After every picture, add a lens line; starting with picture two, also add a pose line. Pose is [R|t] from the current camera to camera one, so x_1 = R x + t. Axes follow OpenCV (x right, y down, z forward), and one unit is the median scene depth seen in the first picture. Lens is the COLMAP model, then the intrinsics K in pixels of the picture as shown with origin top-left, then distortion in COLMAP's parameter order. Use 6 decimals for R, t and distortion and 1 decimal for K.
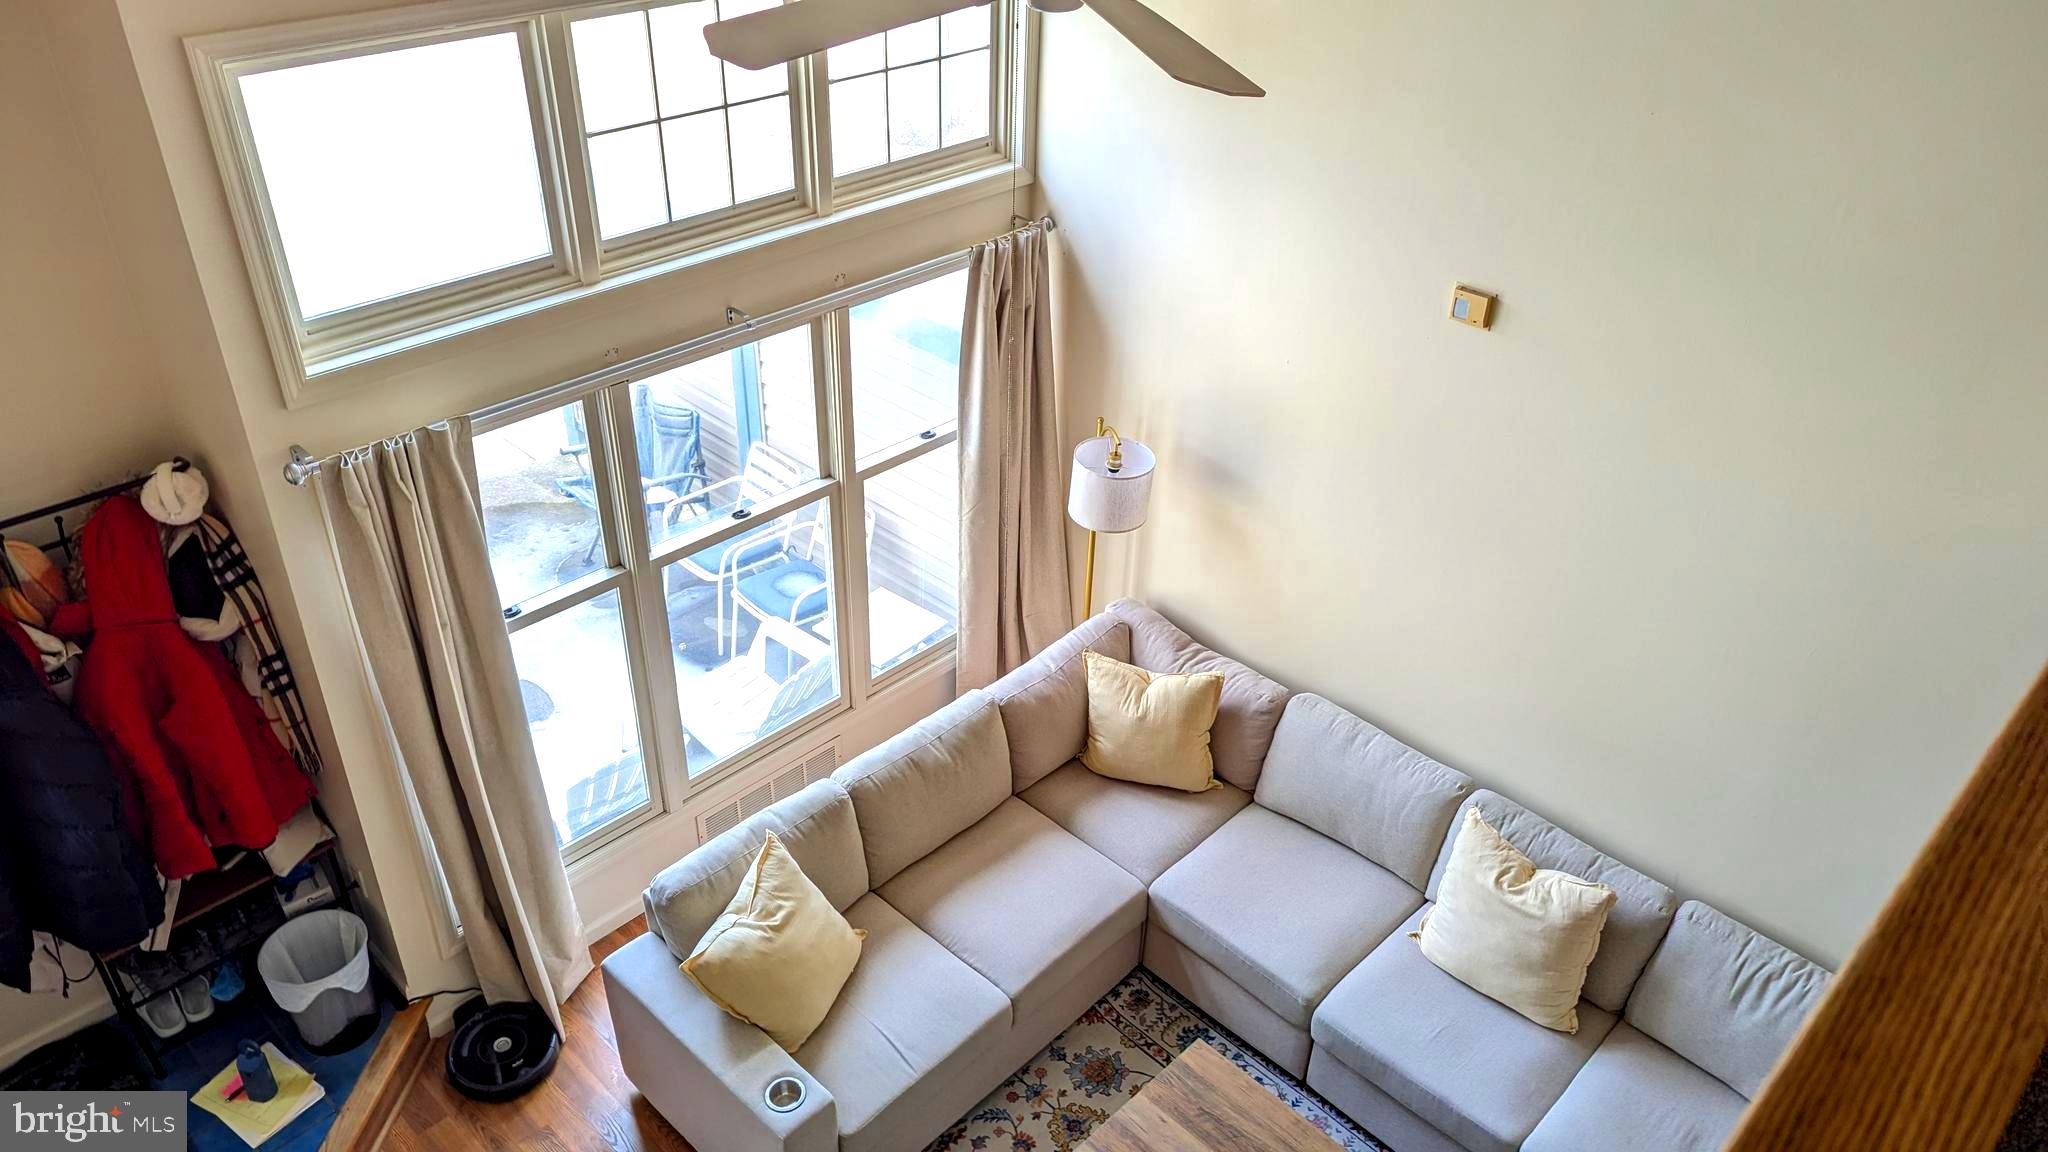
lens RADIAL K [[1448.3, 0, 998.9], [0, 1448.3, 615.8], [0, 0, 1]] dist [0.065891, -0.062671]
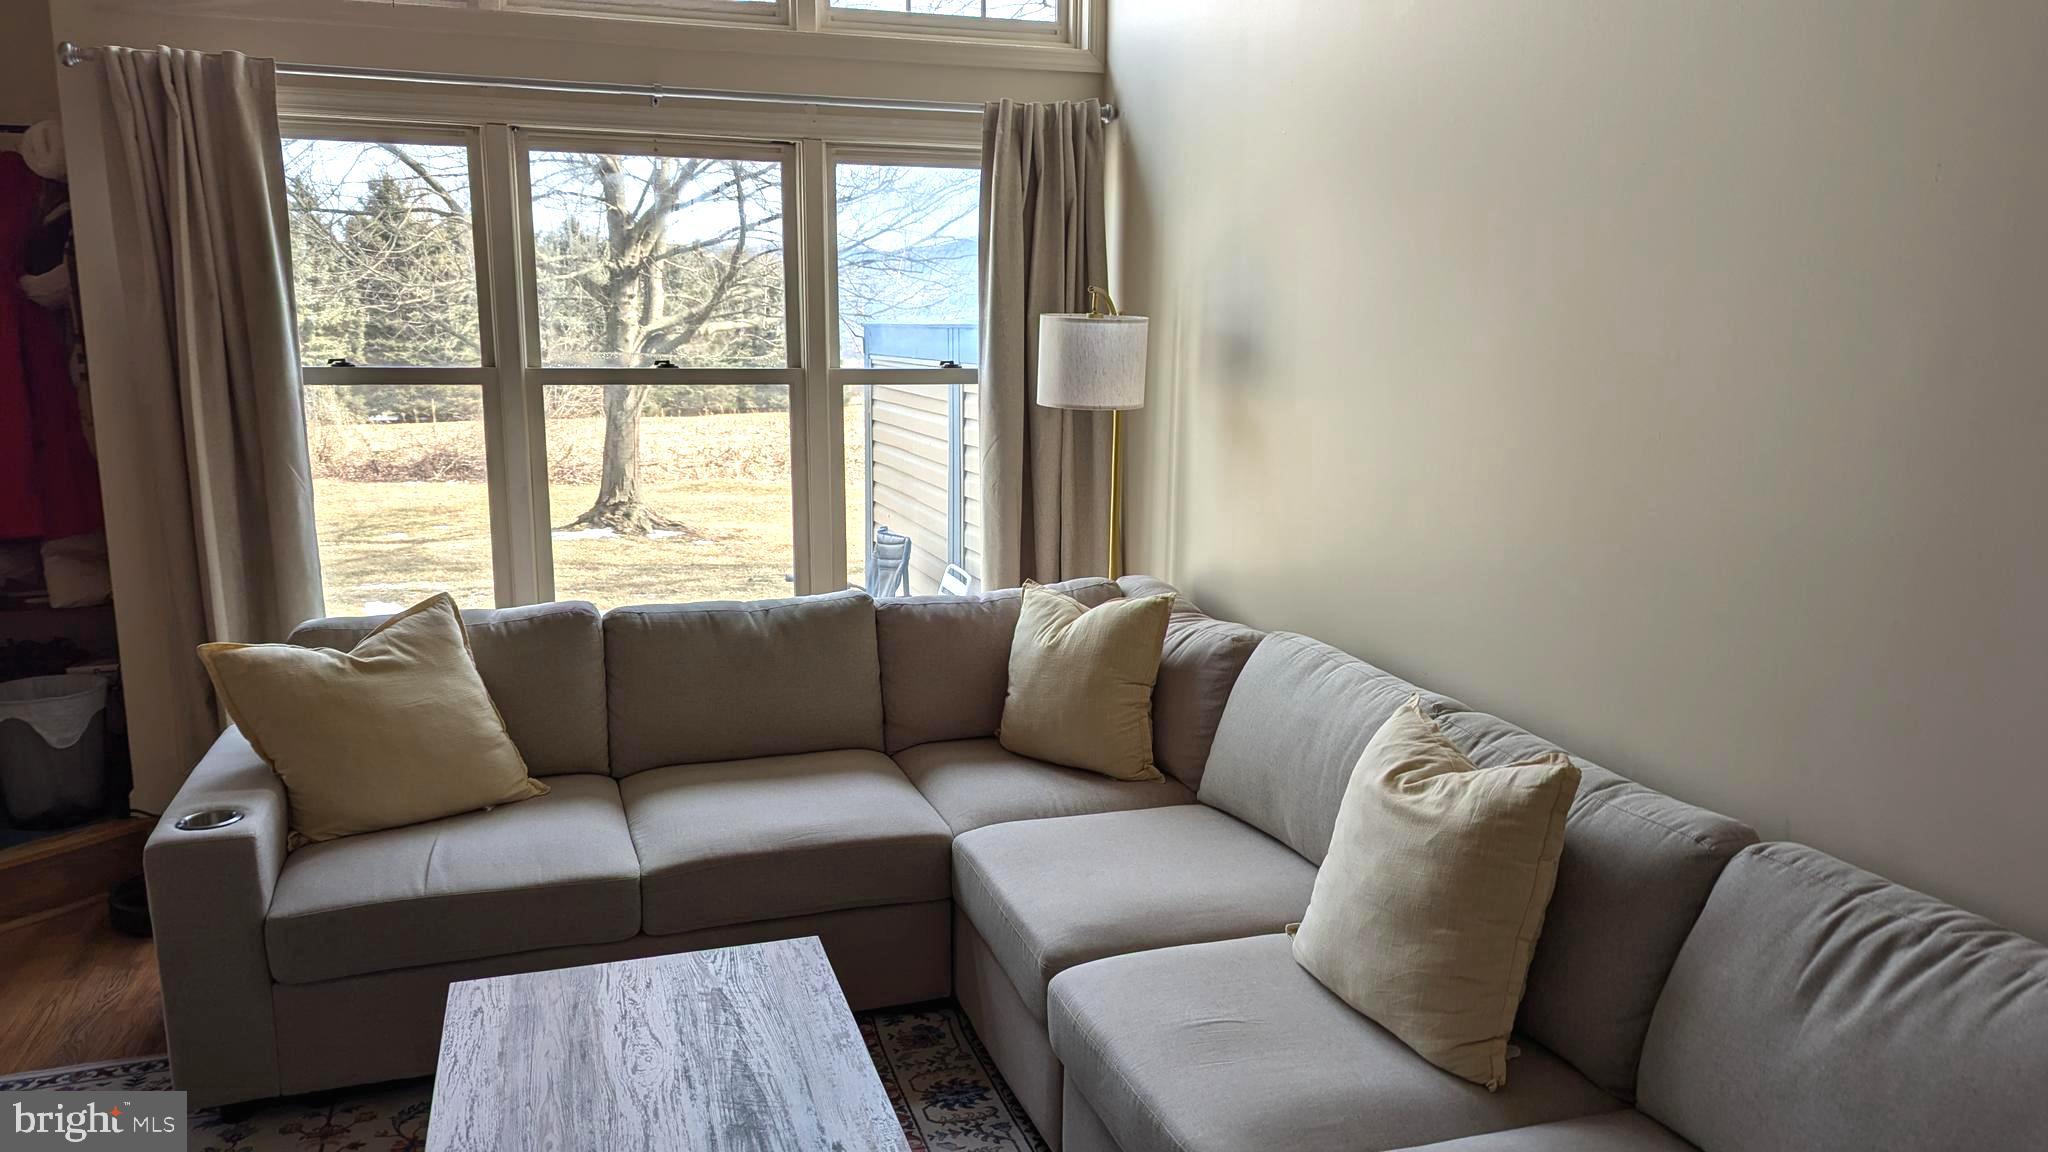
lens RADIAL K [[1448.3, 0, 998.9], [0, 1448.3, 615.8], [0, 0, 1]] dist [0.065891, -0.062671]
pose [[0.886621, 0.076895, -0.456059, 0.414426], [-0.253284, 0.905793, -0.339684, 0.317220], [0.386976, 0.416684, 0.822572, 0.442480]]
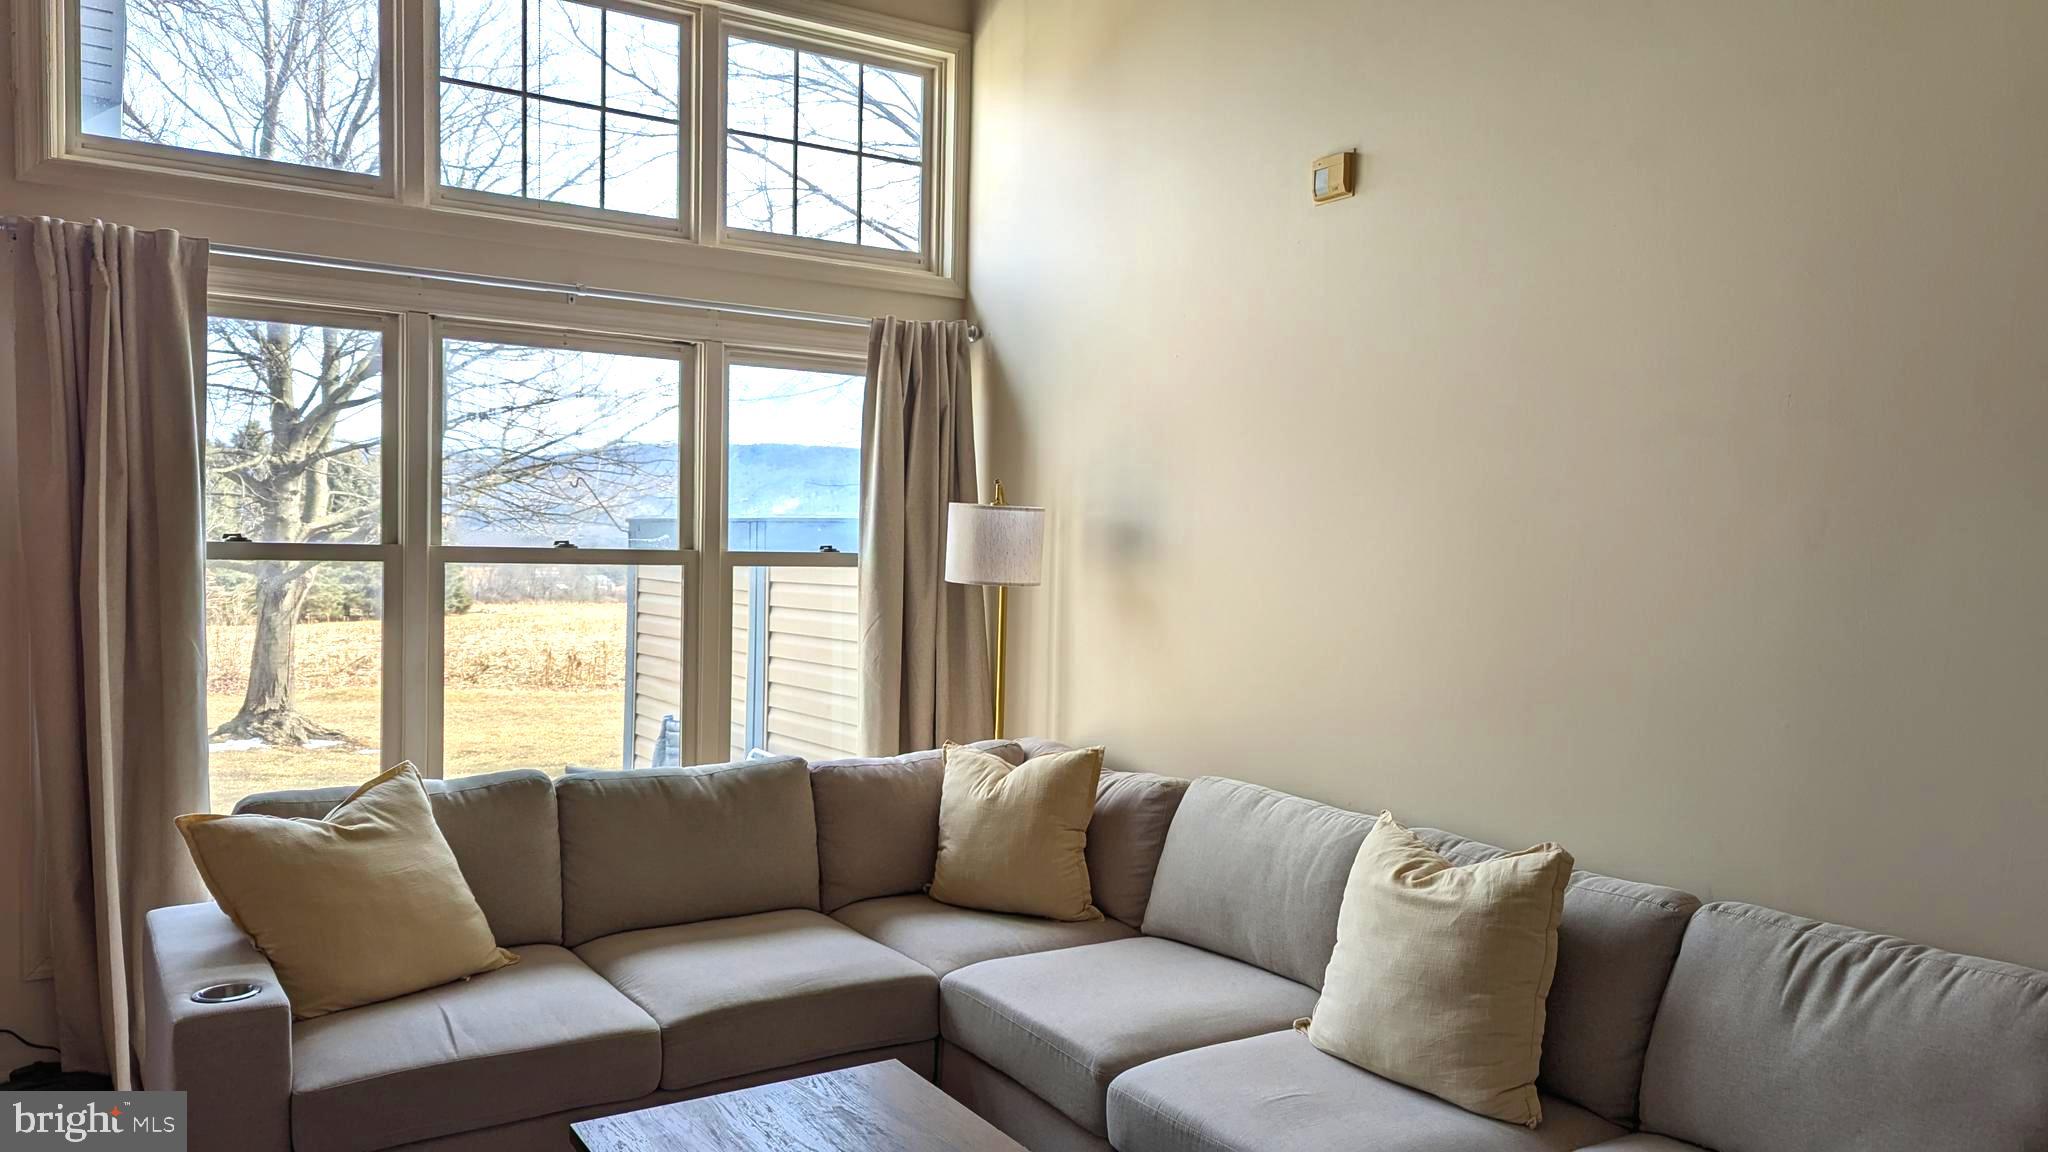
lens RADIAL K [[1448.3, 0, 998.9], [0, 1448.3, 615.8], [0, 0, 1]] dist [0.065891, -0.062671]
pose [[0.973549, 0.012434, -0.228139, 0.289300], [-0.131234, 0.847806, -0.513812, 0.398920], [0.187029, 0.530161, 0.827012, 0.350716]]
